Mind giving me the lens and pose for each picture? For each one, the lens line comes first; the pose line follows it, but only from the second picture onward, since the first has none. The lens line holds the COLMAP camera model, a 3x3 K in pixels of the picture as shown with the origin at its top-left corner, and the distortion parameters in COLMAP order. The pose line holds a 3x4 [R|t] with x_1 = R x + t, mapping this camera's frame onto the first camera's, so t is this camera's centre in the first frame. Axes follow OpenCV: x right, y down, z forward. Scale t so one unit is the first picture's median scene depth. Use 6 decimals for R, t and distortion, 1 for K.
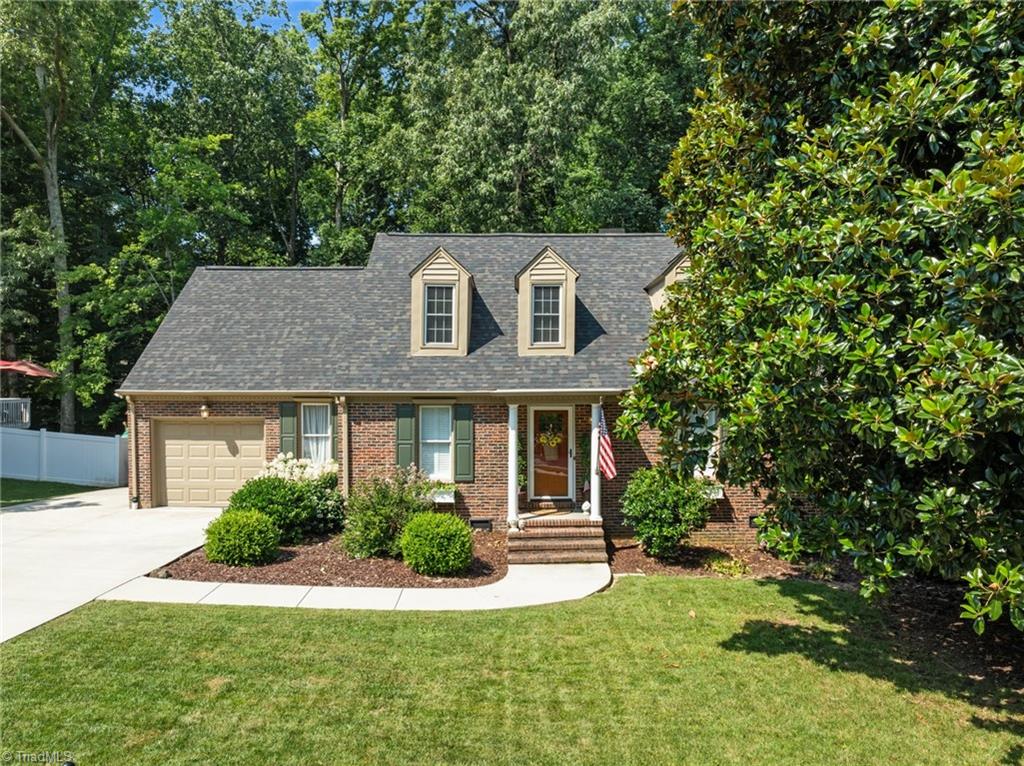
lens RADIAL K [[730.1, 0, 517.4], [0, 730.1, 405.0], [0, 0, 1]] dist [-0.045406, 0.026022]
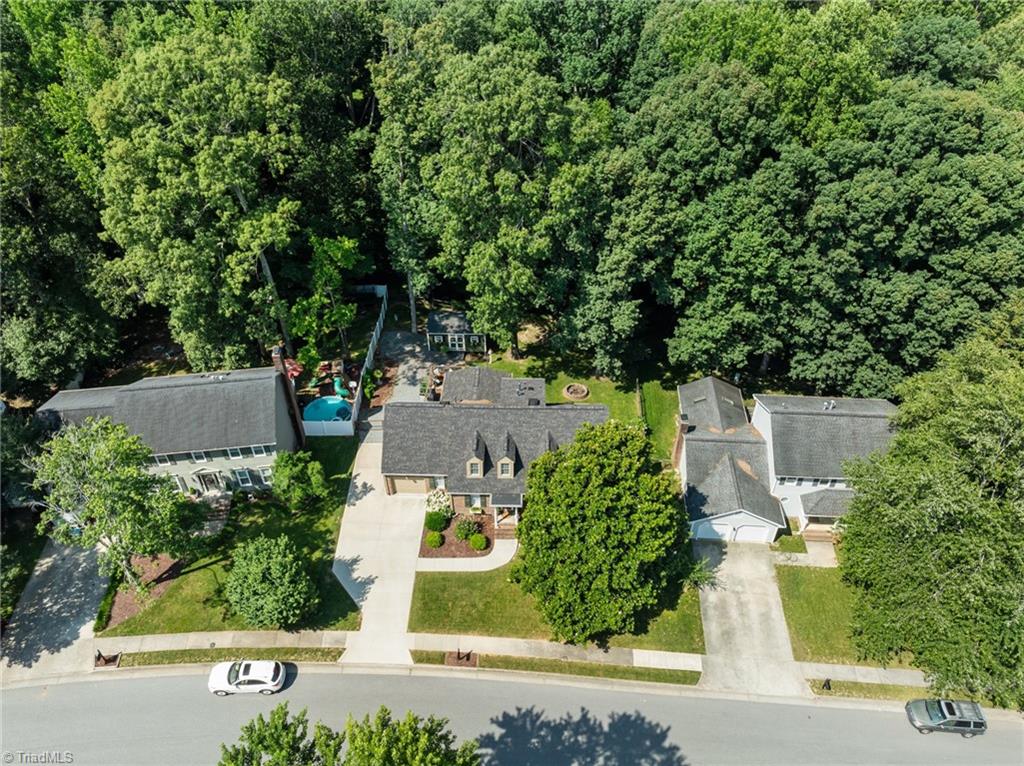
lens RADIAL K [[721.8, 0, 518.7], [0, 721.8, 376.5], [0, 0, 1]] dist [-0.038301, 0.005295]
pose [[0.999344, 0.014195, -0.033325, 0.211691], [0.009455, 0.785903, 0.618278, -2.602668], [0.034967, -0.618187, 0.785253, -1.429230]]
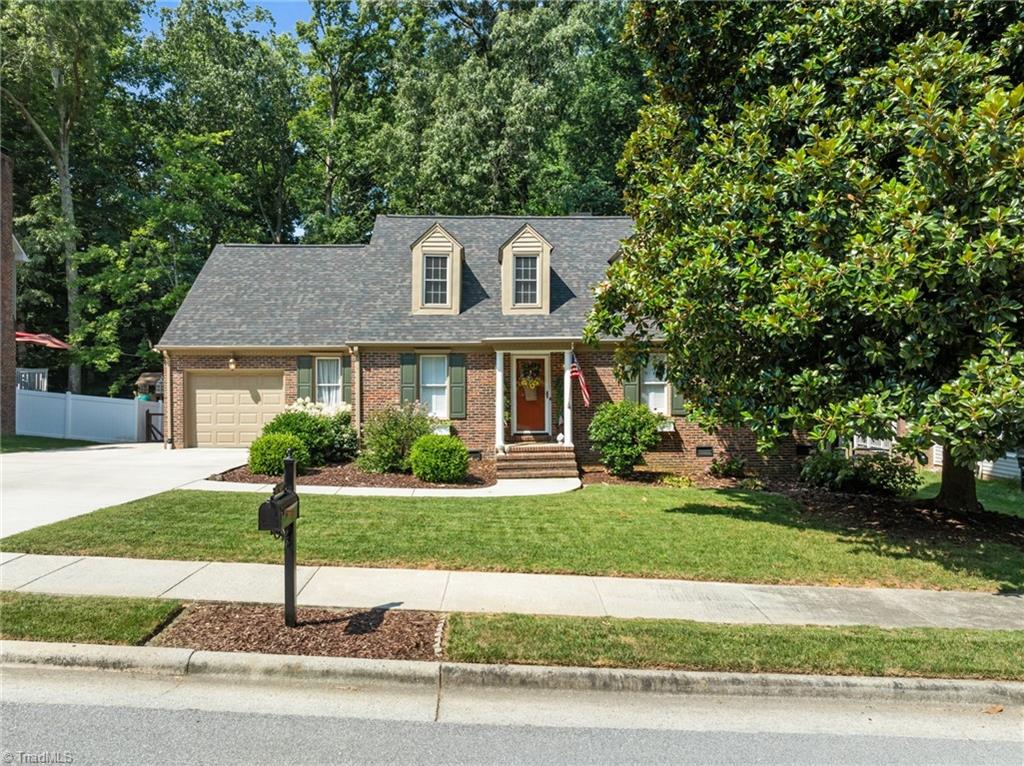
lens RADIAL K [[721.8, 0, 518.7], [0, 721.8, 376.5], [0, 0, 1]] dist [-0.038301, 0.005295]
pose [[0.999172, -0.004275, 0.040471, -0.020386], [0.005620, 0.999434, -0.033179, 0.072305], [-0.040307, 0.033379, 0.998630, -0.171931]]
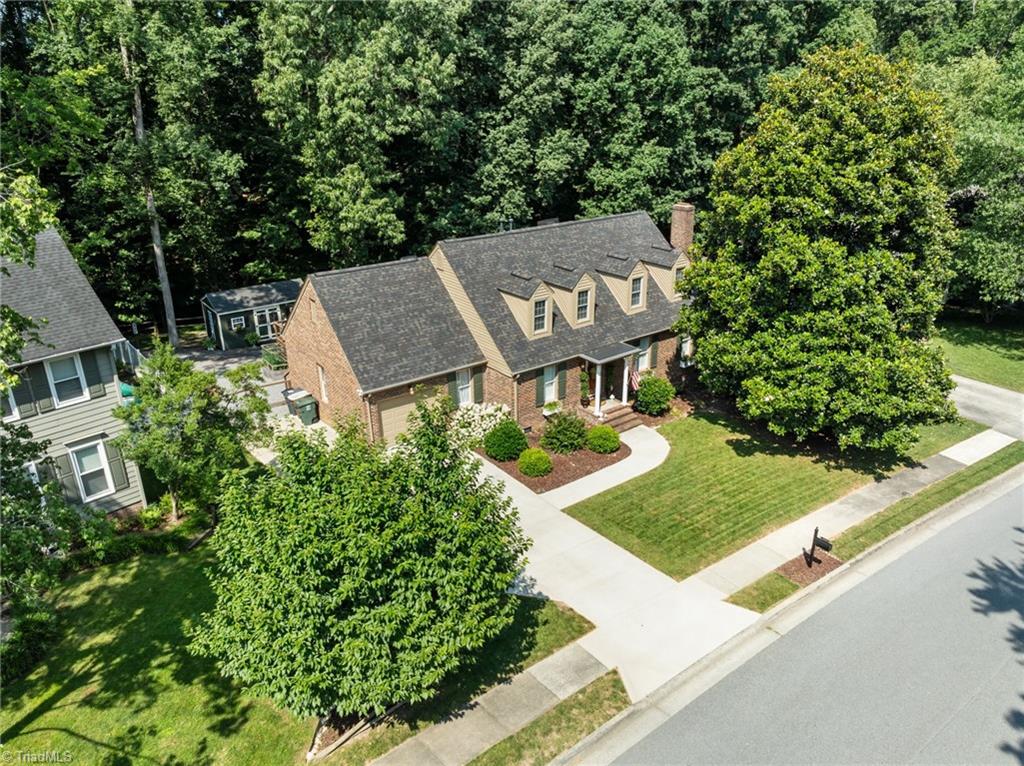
lens RADIAL K [[721.8, 0, 518.7], [0, 721.8, 376.5], [0, 0, 1]] dist [-0.038301, 0.005295]
pose [[0.799633, -0.231382, 0.554121, -1.203403], [0.026688, 0.935564, 0.352147, -0.629948], [-0.599896, -0.266799, 0.754283, -0.394468]]
